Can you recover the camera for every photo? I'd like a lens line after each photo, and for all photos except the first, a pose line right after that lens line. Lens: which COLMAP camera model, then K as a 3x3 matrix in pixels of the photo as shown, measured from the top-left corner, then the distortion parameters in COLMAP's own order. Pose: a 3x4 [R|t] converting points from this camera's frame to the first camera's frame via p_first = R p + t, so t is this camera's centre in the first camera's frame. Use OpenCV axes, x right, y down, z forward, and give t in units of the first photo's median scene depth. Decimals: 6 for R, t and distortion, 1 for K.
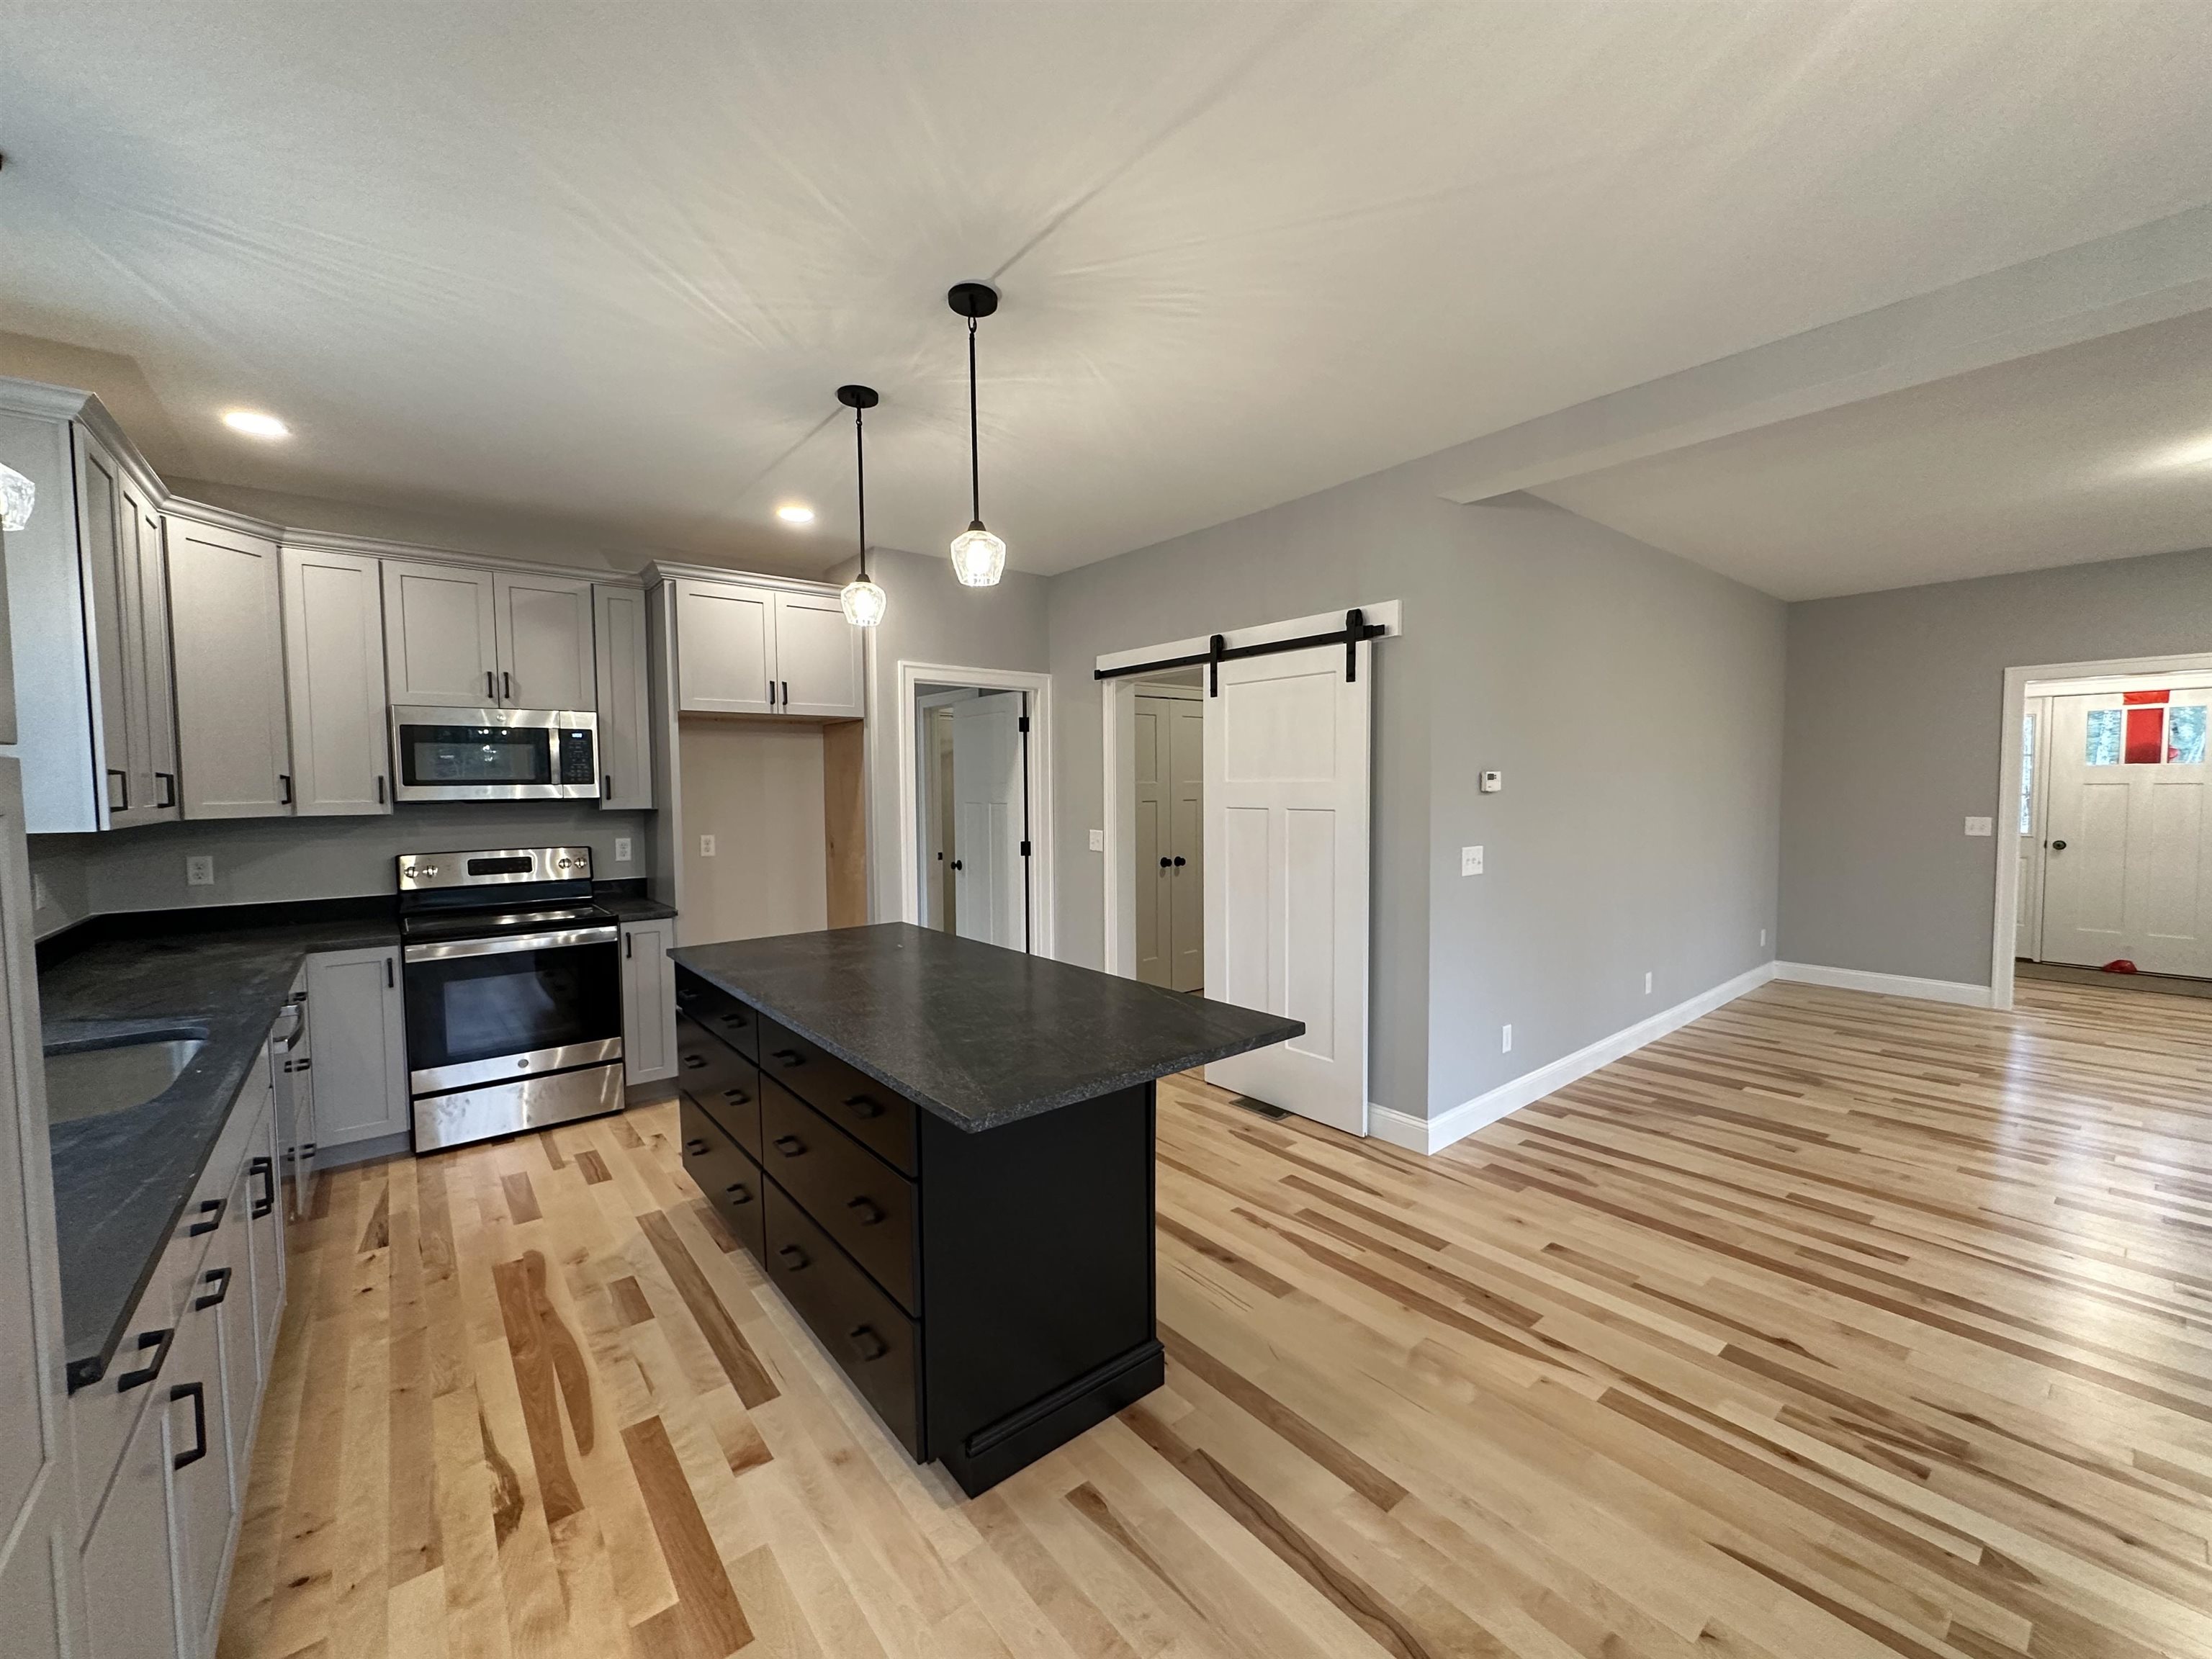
lens RADIAL K [[879.5, 0, 1097.0], [0, 879.5, 823.8], [0, 0, 1]] dist [-0.002717, -0.001092]
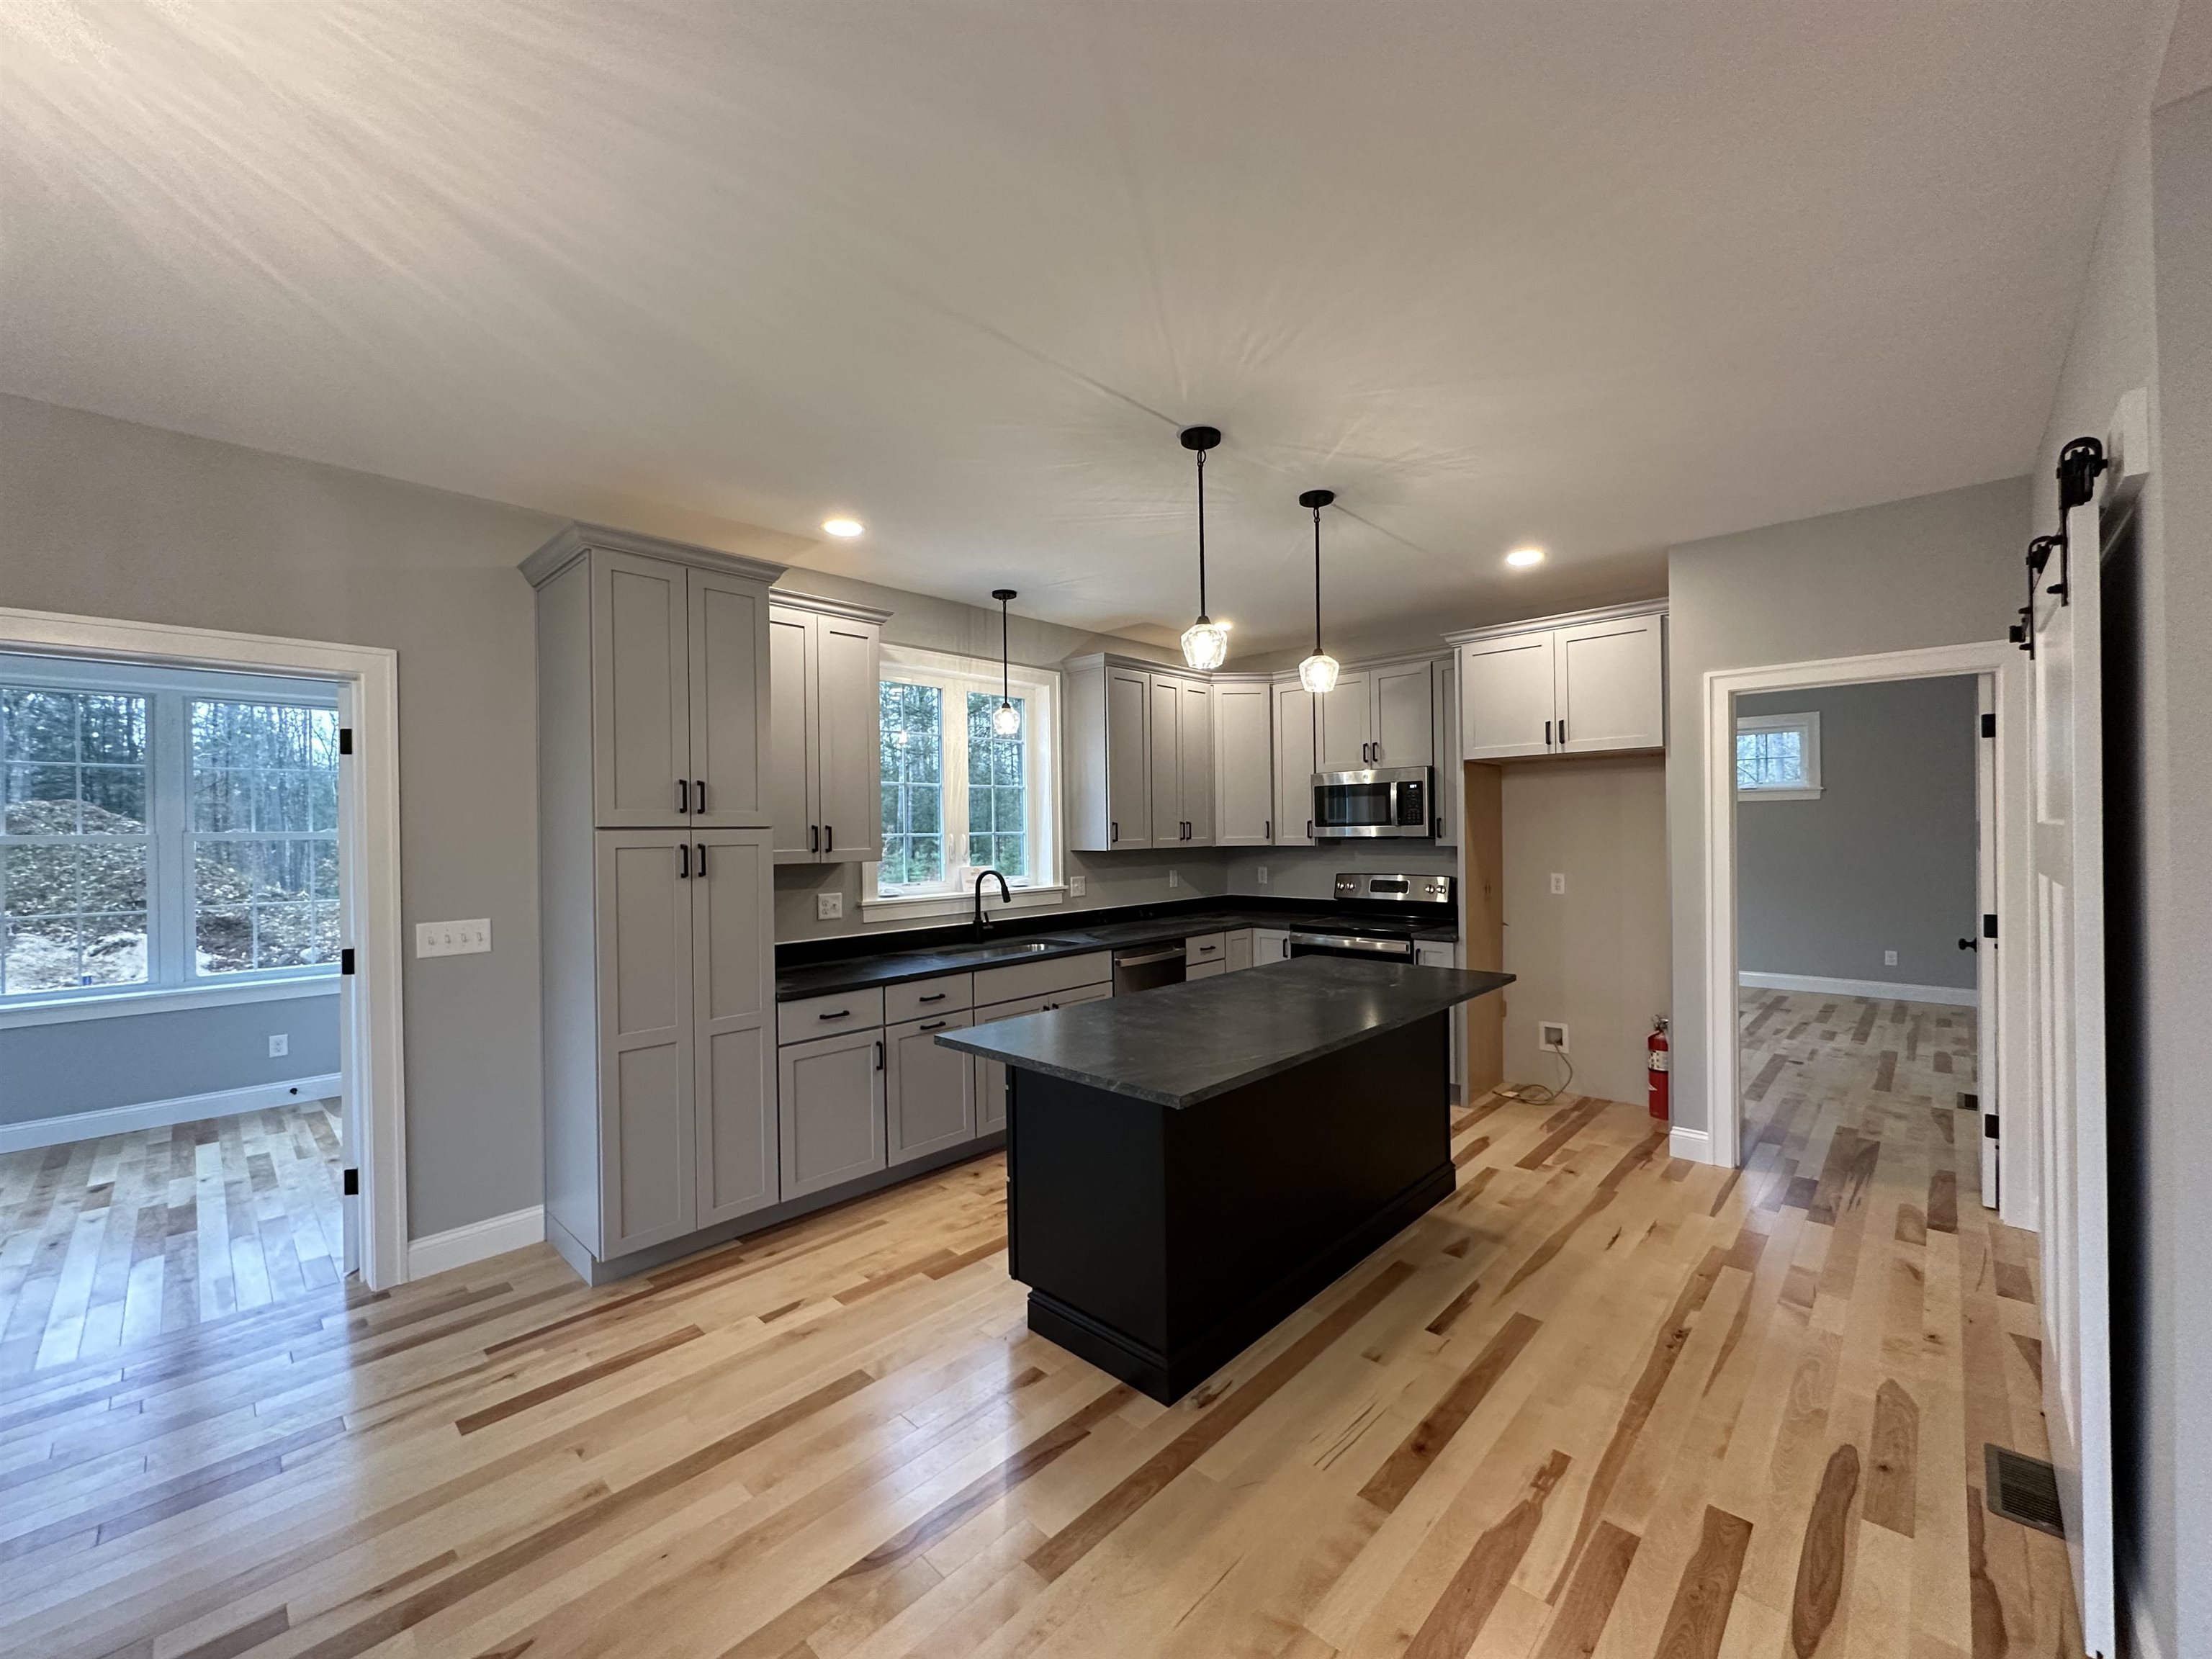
lens RADIAL K [[879.5, 0, 1119.6], [0, 879.5, 825.9], [0, 0, 1]] dist [-0.002717, -0.001092]
pose [[0.139345, 0.003547, -0.990237, 0.594156], [-0.032258, 0.999479, -0.000959, -0.029512], [0.989718, 0.032077, 0.139387, 0.414768]]
